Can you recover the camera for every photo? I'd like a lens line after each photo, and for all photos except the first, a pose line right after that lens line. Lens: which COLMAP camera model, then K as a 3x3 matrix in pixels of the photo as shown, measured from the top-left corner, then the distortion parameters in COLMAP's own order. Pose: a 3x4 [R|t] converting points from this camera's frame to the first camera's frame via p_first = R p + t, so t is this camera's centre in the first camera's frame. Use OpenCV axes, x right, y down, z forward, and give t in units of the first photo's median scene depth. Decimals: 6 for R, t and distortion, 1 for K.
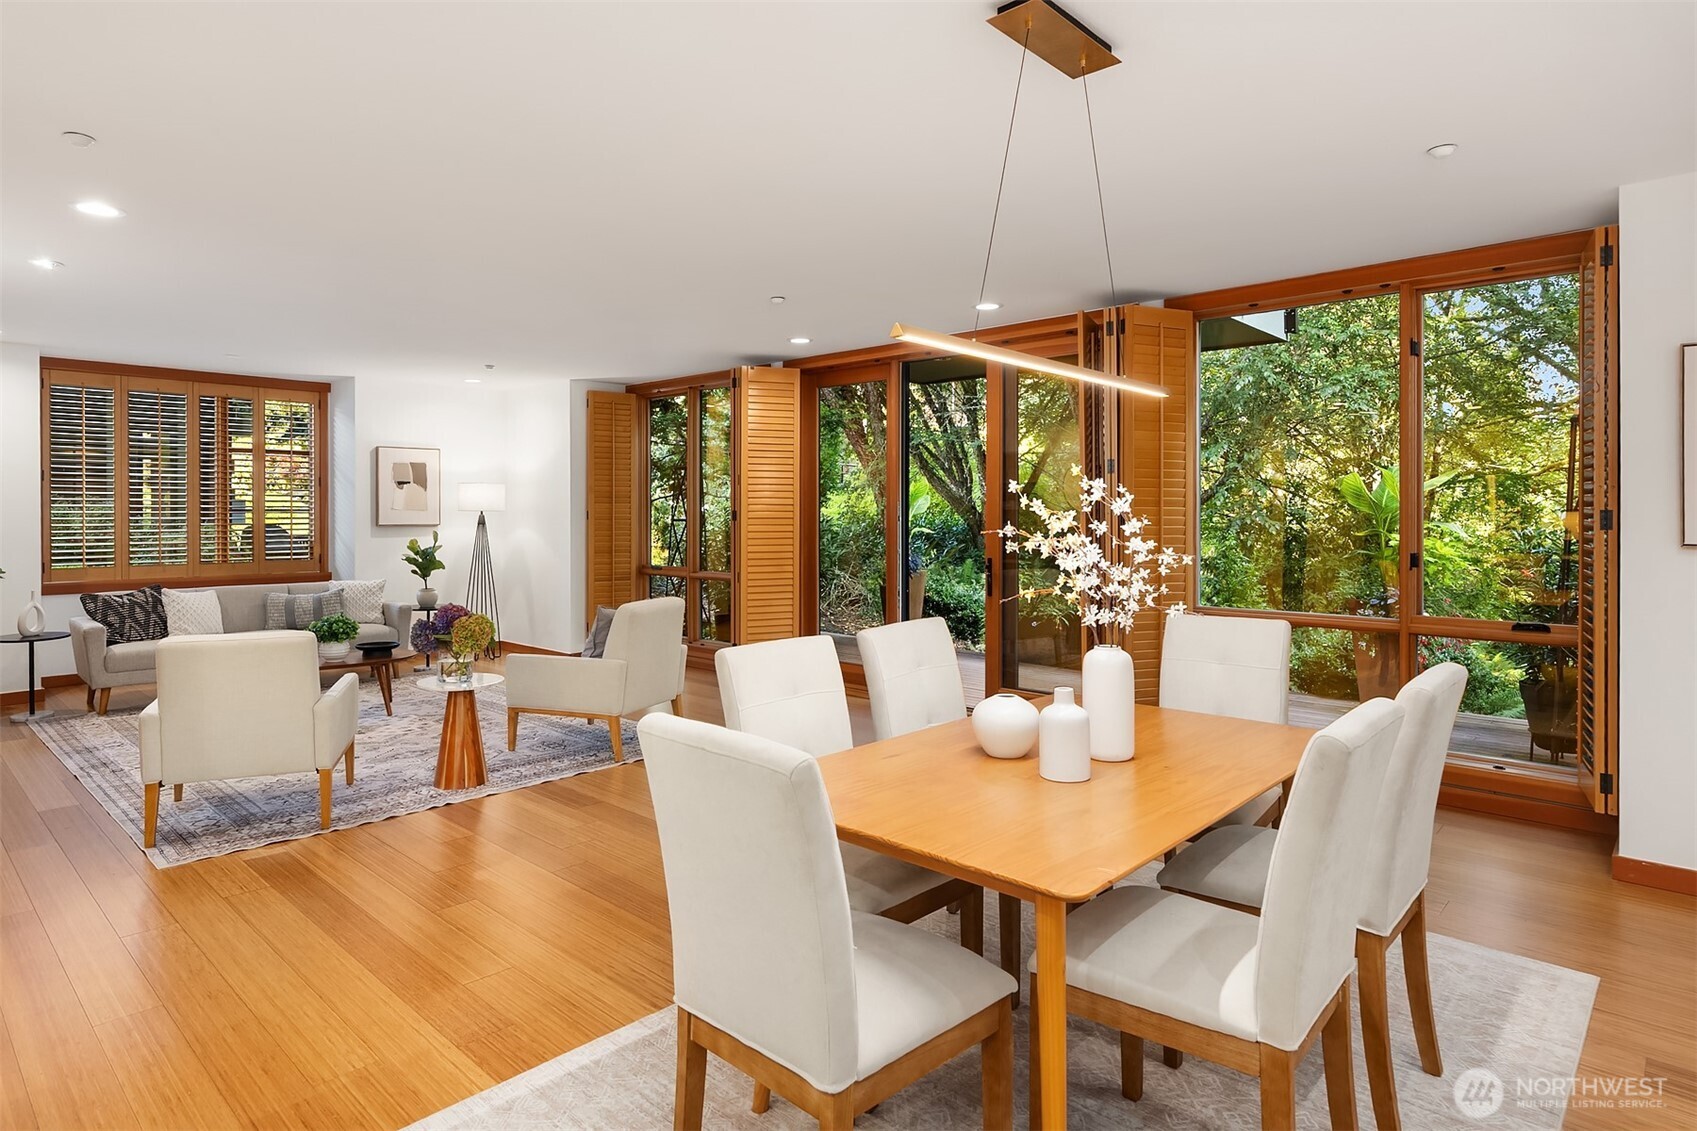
lens RADIAL K [[955.4, 0, 825.6], [0, 955.4, 514.0], [0, 0, 1]] dist [0.011846, 0.000838]
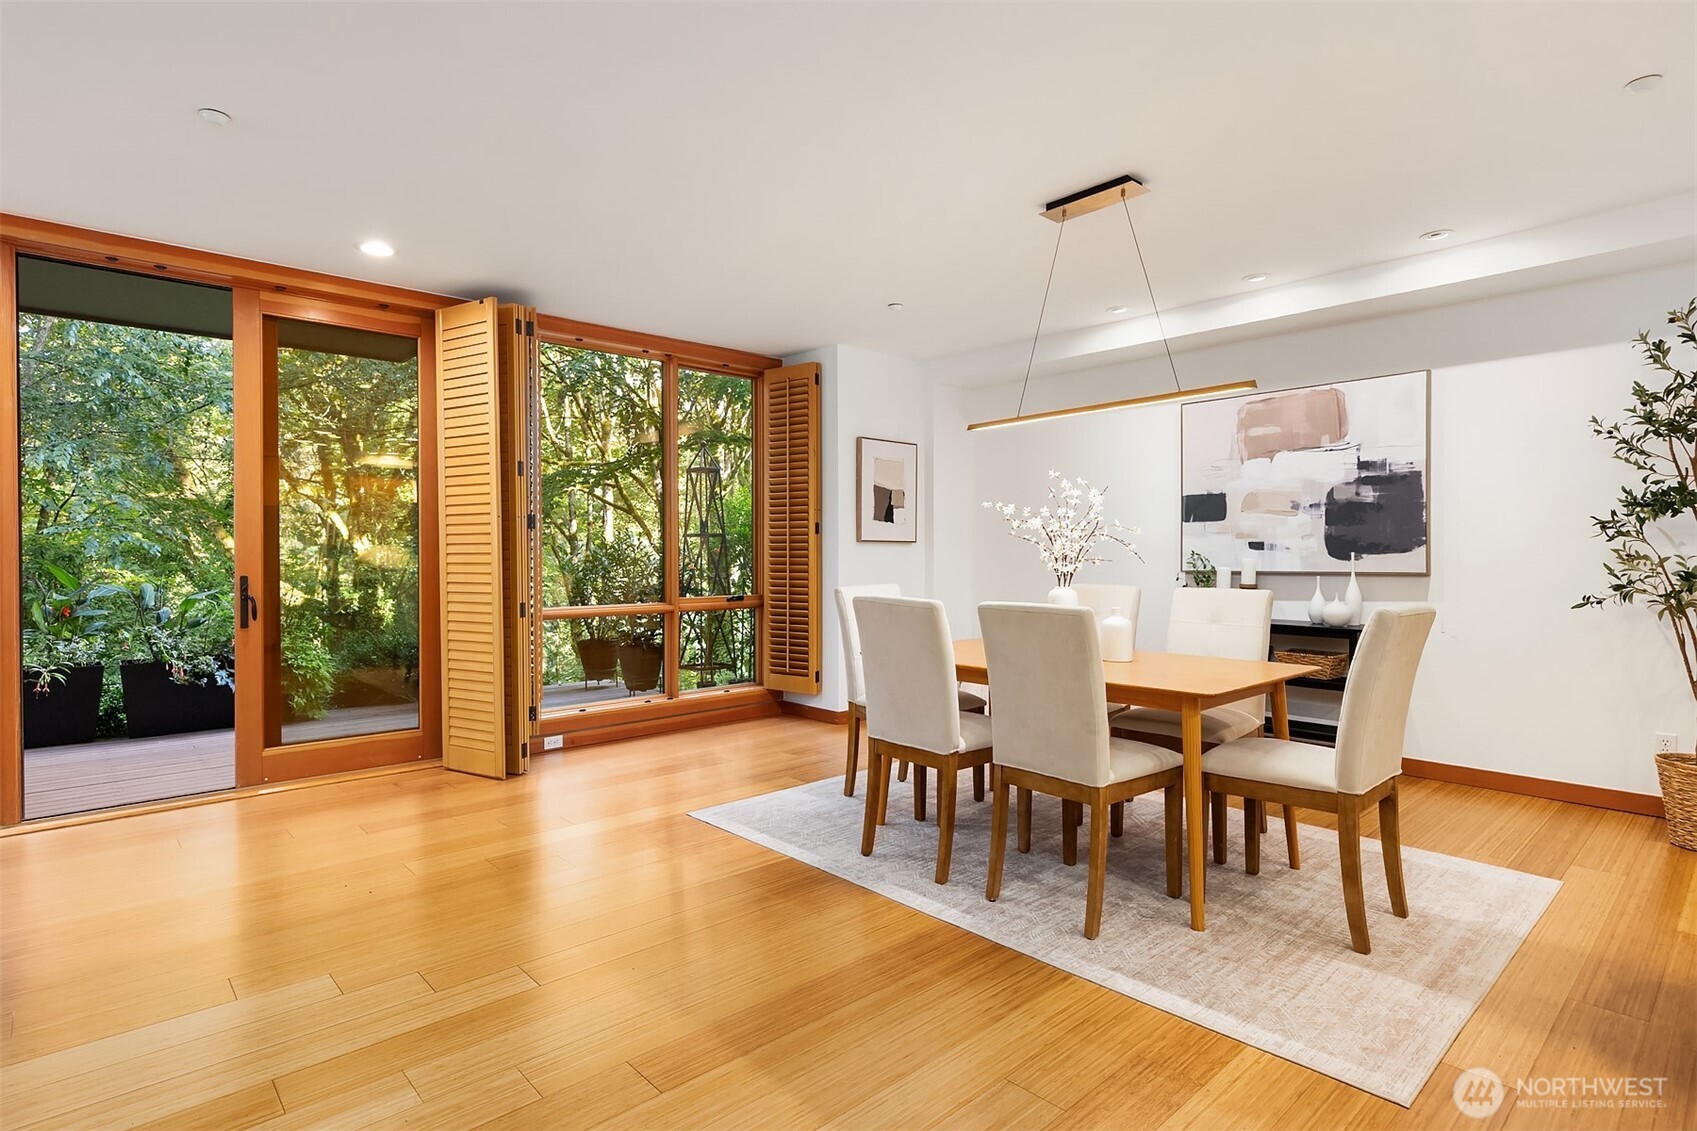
lens RADIAL K [[862.8, 0, 841.3], [0, 862.8, 579.3], [0, 0, 1]] dist [0.002482, 0.001303]
pose [[0.063164, -0.030641, 0.997533, -0.409732], [0.006186, 0.999521, 0.030310, 0.027402], [-0.997984, 0.004256, 0.063323, 0.449050]]
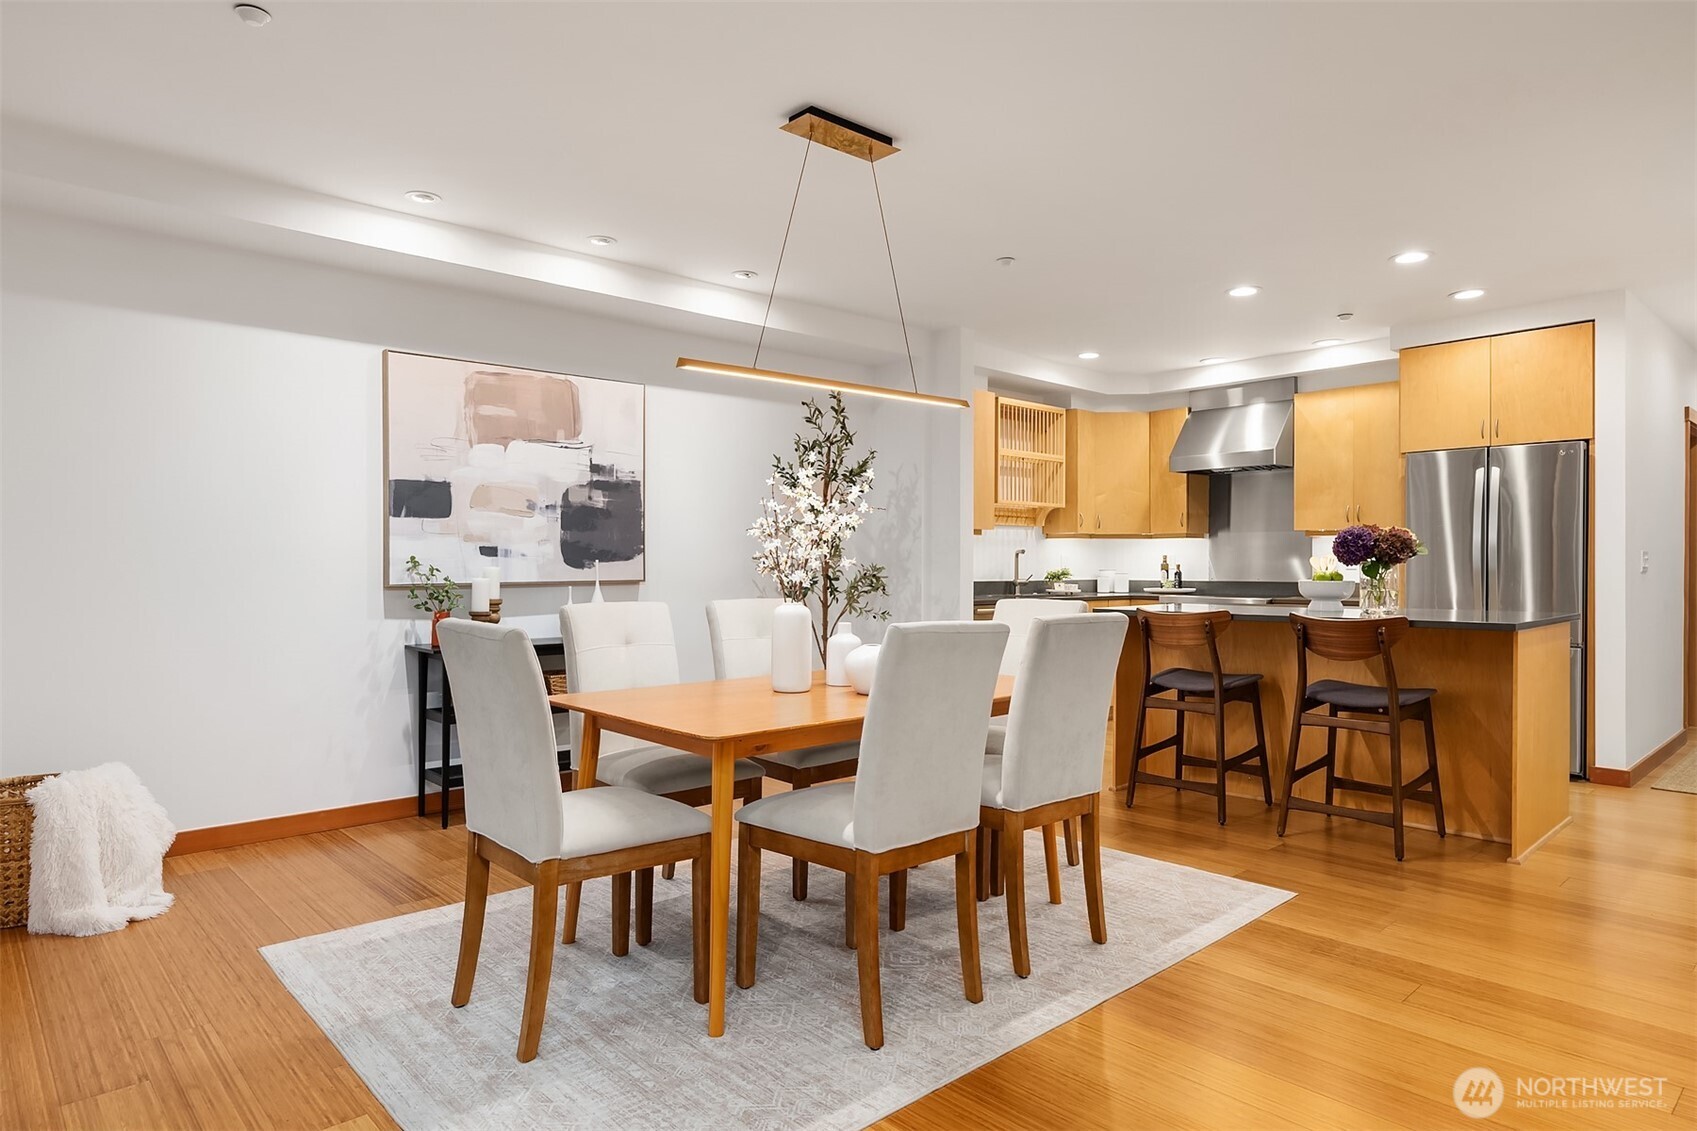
lens RADIAL K [[987.8, 0, 845.0], [0, 987.8, 570.5], [0, 0, 1]] dist [0.000969, 0.001532]
pose [[-0.997961, 0.000081, 0.063823, 0.049762], [0.000667, 0.999958, 0.009170, 0.030344], [-0.063820, 0.009194, -0.997919, 0.797146]]
